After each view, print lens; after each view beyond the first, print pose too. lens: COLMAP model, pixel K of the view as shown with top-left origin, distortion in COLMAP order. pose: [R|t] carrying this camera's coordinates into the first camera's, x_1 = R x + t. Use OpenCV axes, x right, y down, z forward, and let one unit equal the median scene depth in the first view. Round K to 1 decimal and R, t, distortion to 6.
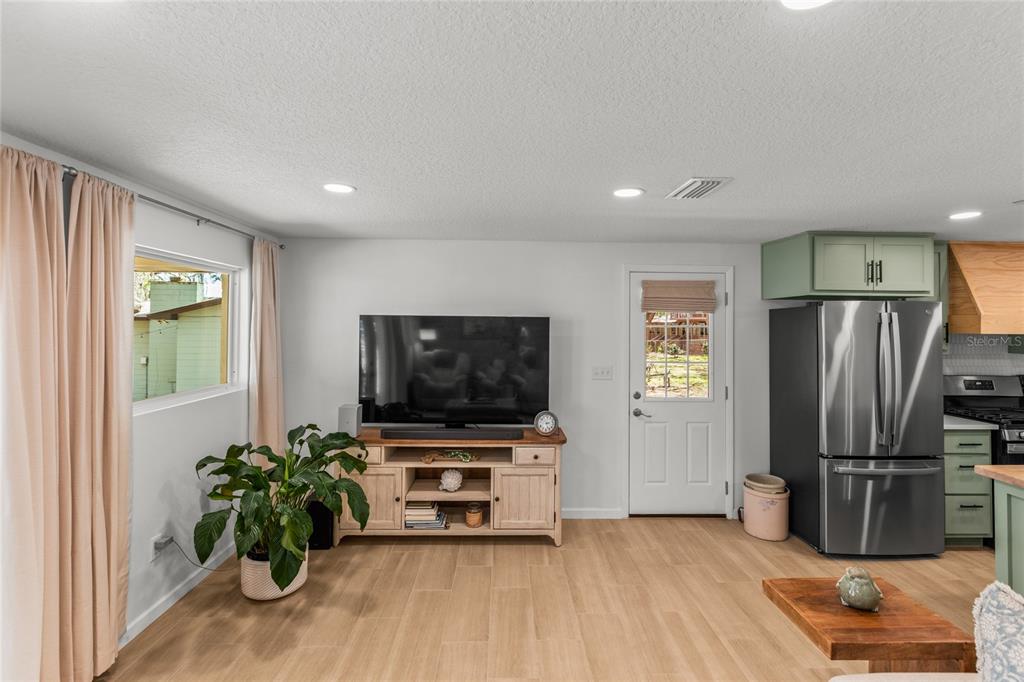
lens RADIAL K [[468.0, 0, 511.5], [0, 468.0, 317.8], [0, 0, 1]] dist [0.000044, 0.001062]
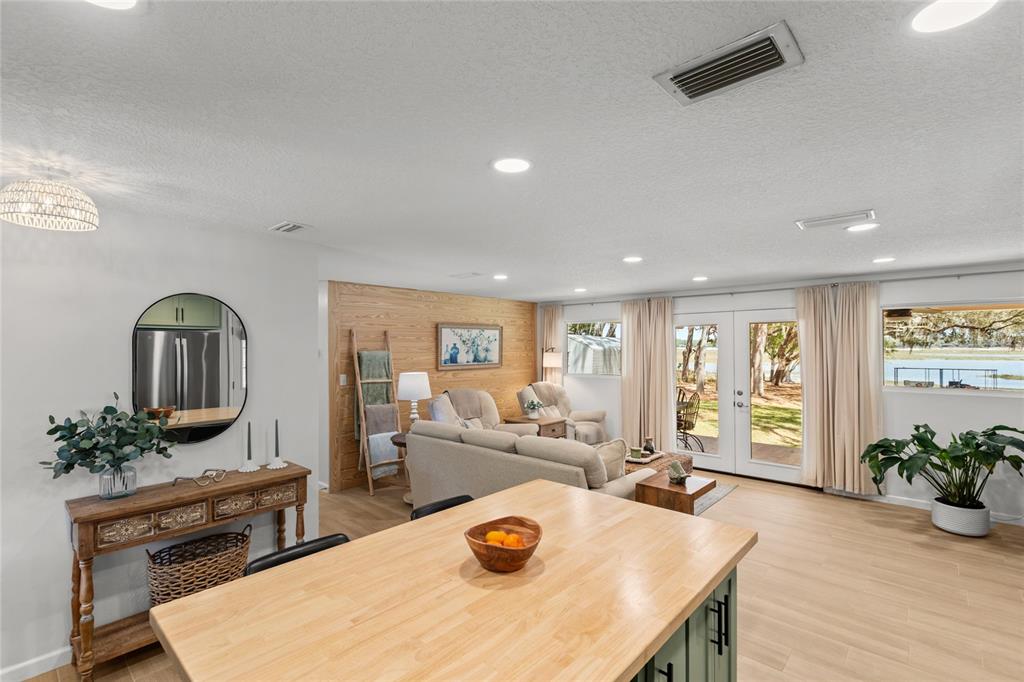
lens RADIAL K [[468.0, 0, 518.5], [0, 468.0, 345.1], [0, 0, 1]] dist [0.000044, 0.001062]
pose [[-0.675588, -0.007248, -0.737243, 1.205123], [0.014726, 0.999620, -0.023322, 0.028427], [0.737132, -0.026612, -0.675225, 0.833246]]
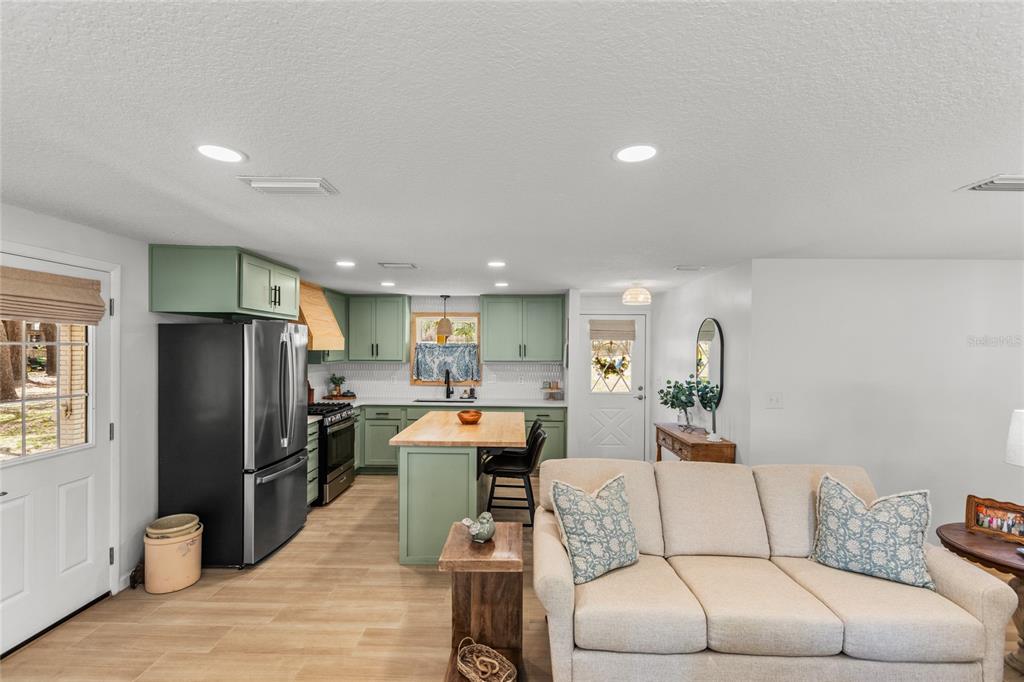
lens RADIAL K [[468.0, 0, 504.2], [0, 468.0, 351.2], [0, 0, 1]] dist [0.000044, 0.001062]
pose [[0.044863, -0.012658, 0.998913, -0.312666], [-0.028301, 0.999502, 0.013936, 0.002669], [-0.998592, -0.028896, 0.044482, 0.393612]]
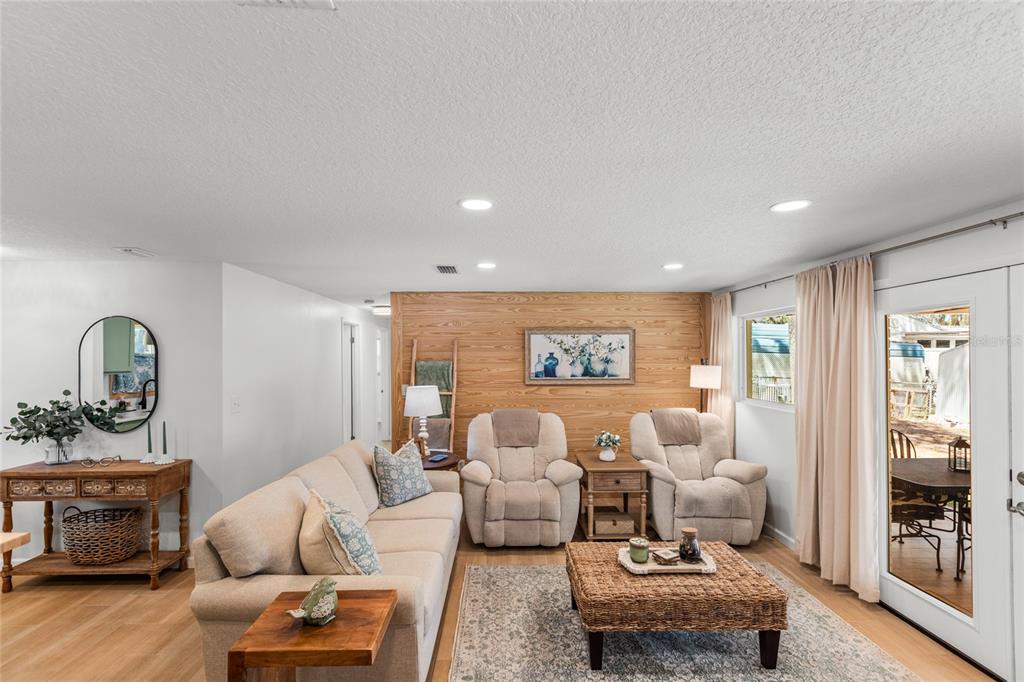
lens RADIAL K [[468.0, 0, 499.4], [0, 468.0, 356.7], [0, 0, 1]] dist [0.000044, 0.001062]
pose [[-0.999983, -0.003665, -0.004509, 0.169518], [-0.003567, 0.999761, -0.021548, 0.021307], [0.004587, -0.021532, -0.999758, 0.911508]]
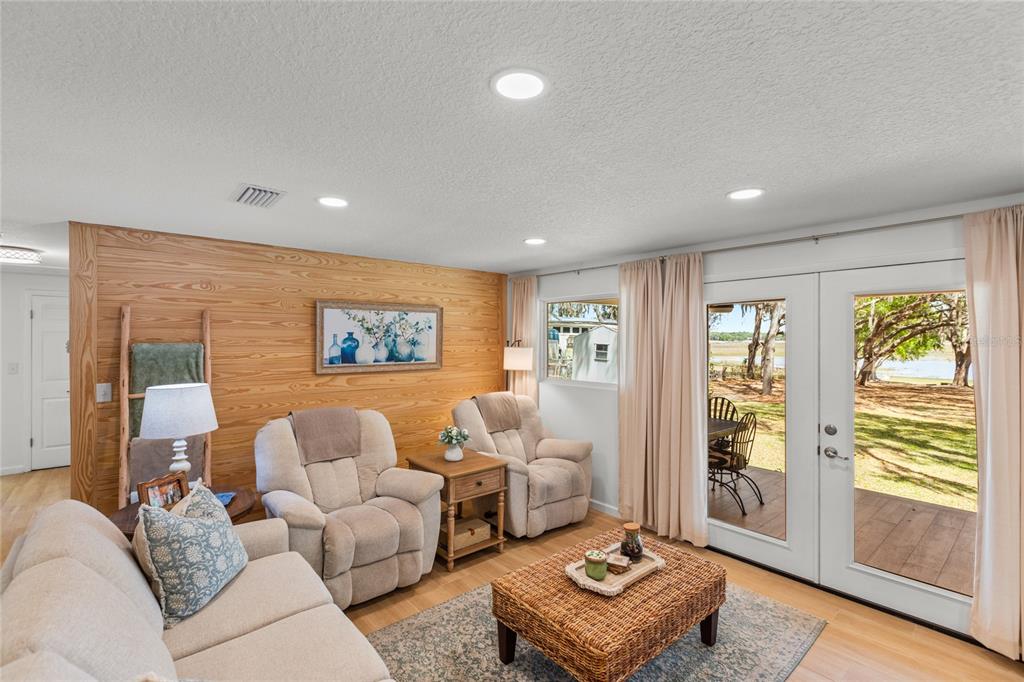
lens RADIAL K [[468.0, 0, 514.8], [0, 468.0, 340.5], [0, 0, 1]] dist [0.000044, 0.001062]
pose [[-0.765253, -0.005962, -0.643702, 0.444946], [0.005399, 0.999863, -0.015679, 0.016841], [0.643707, -0.015474, -0.765116, 0.572912]]
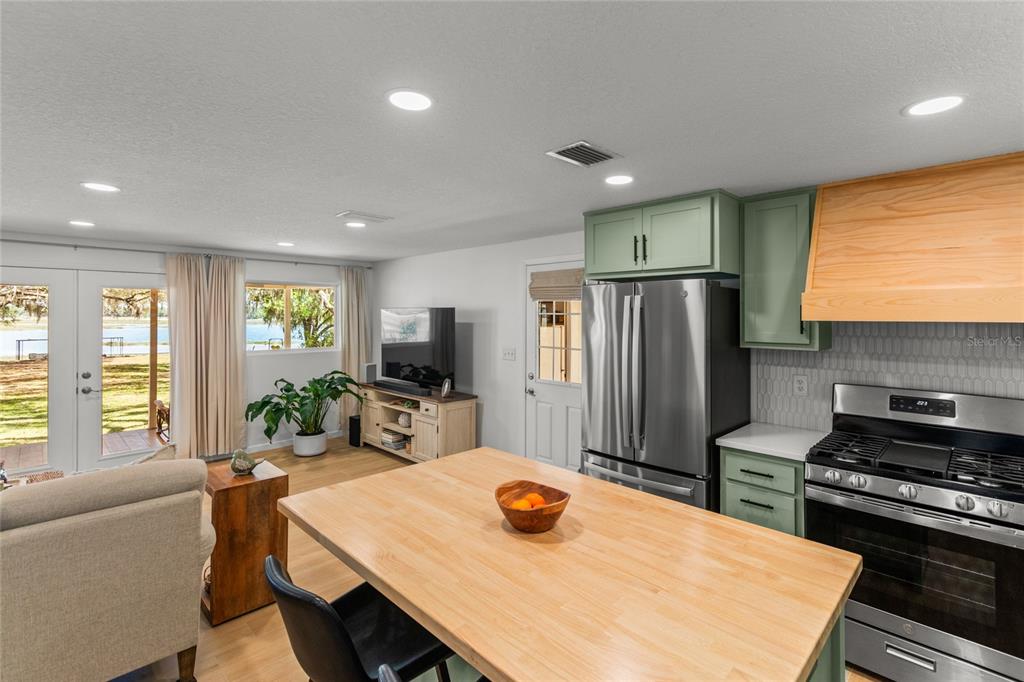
lens RADIAL K [[468.0, 0, 517.6], [0, 468.0, 316.5], [0, 0, 1]] dist [0.000044, 0.001062]
pose [[0.702532, -0.004139, -0.711640, 1.206242], [0.016227, 0.999816, 0.010204, 0.014353], [0.711467, -0.018717, 0.702470, 0.231146]]
